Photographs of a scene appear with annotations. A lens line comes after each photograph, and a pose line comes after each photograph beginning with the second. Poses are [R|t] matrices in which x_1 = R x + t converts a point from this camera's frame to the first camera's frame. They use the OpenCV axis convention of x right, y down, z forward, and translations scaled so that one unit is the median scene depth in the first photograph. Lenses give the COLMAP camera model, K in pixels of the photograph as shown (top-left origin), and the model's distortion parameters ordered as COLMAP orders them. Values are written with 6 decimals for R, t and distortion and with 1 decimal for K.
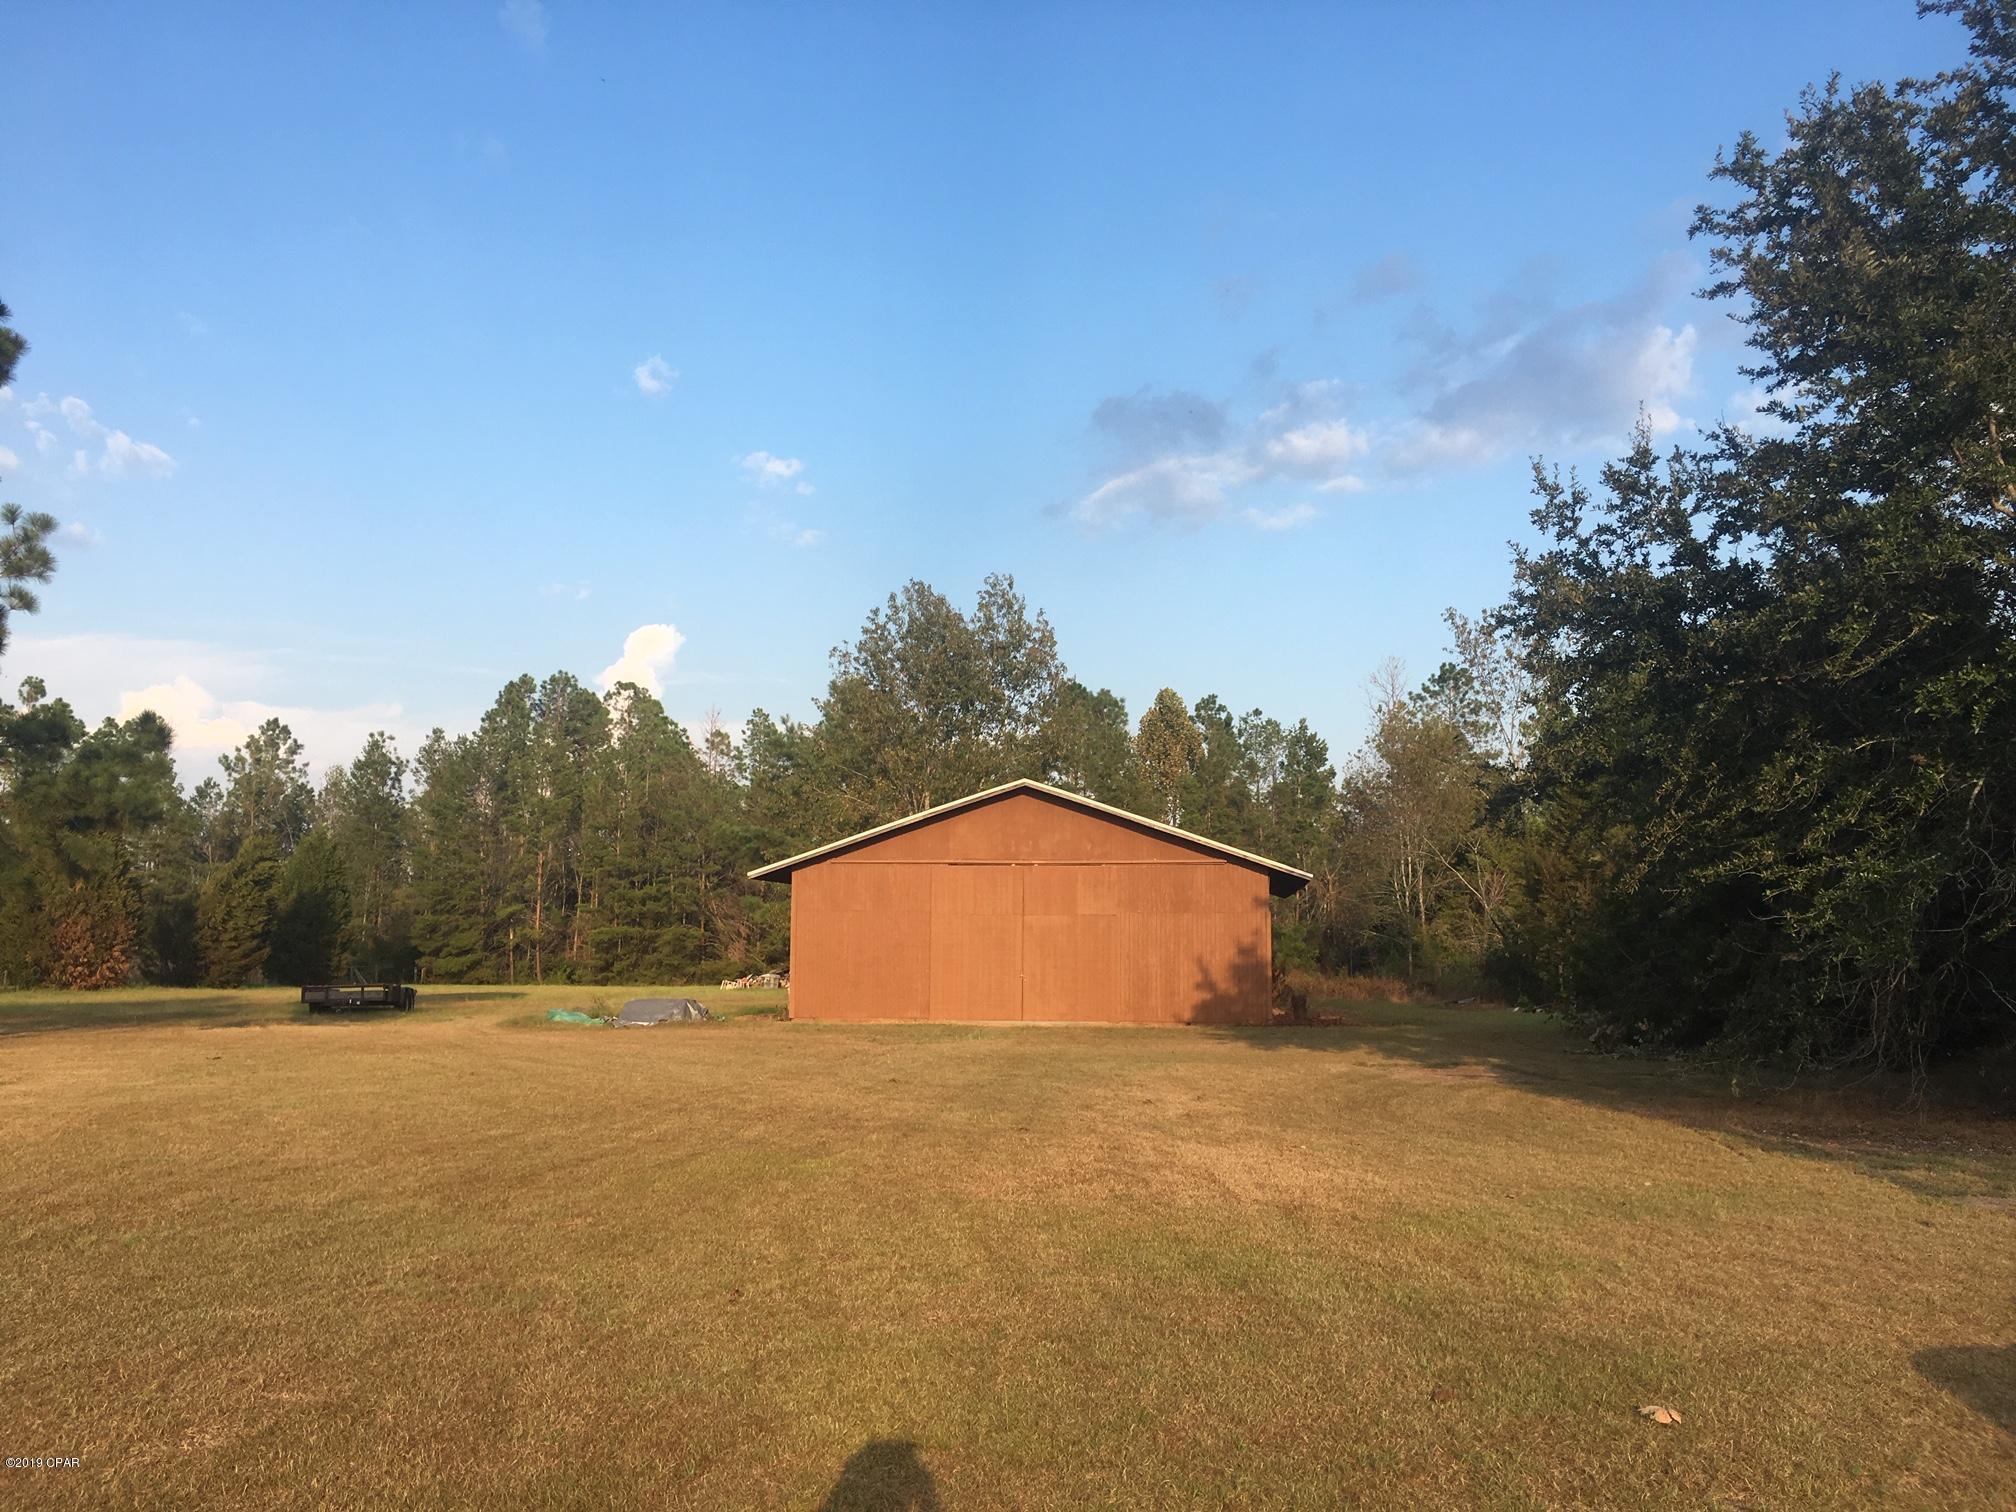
lens RADIAL K [[1769.4, 0, 1002.8], [0, 1769.4, 769.5], [0, 0, 1]] dist [0.123979, -0.142770]
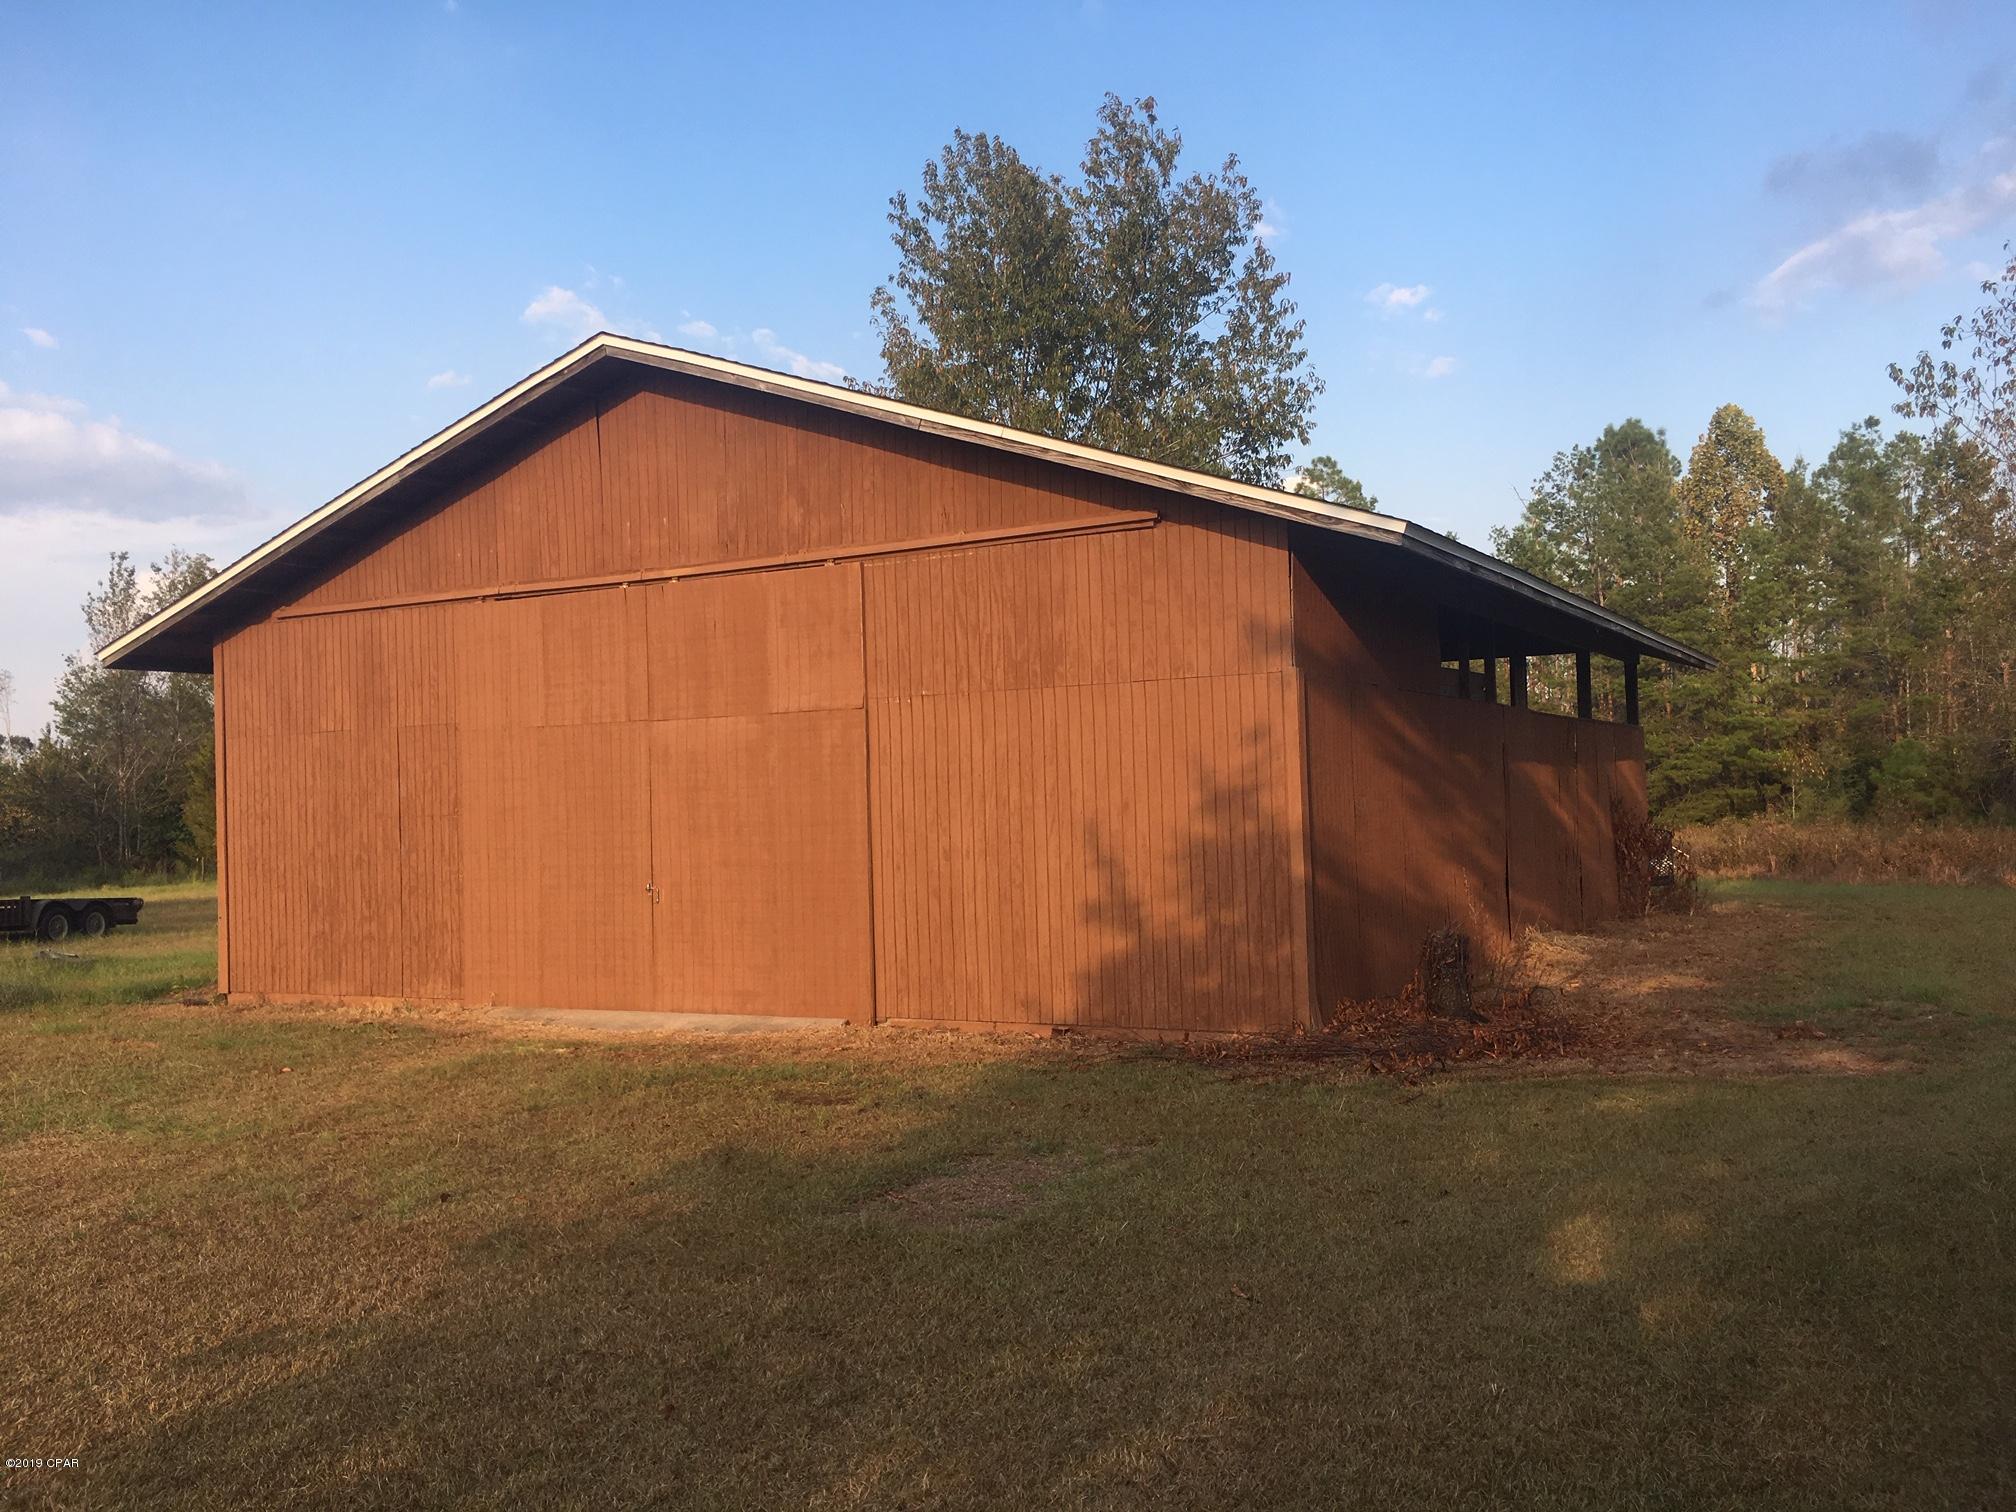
lens RADIAL K [[1715.6, 0, 958.9], [0, 1715.6, 749.5], [0, 0, 1]] dist [0.091176, -0.094183]
pose [[0.920681, -0.044075, -0.387820, 0.207278], [0.072466, 0.995631, 0.058881, 0.071845], [0.383531, -0.082314, 0.919852, 0.700249]]
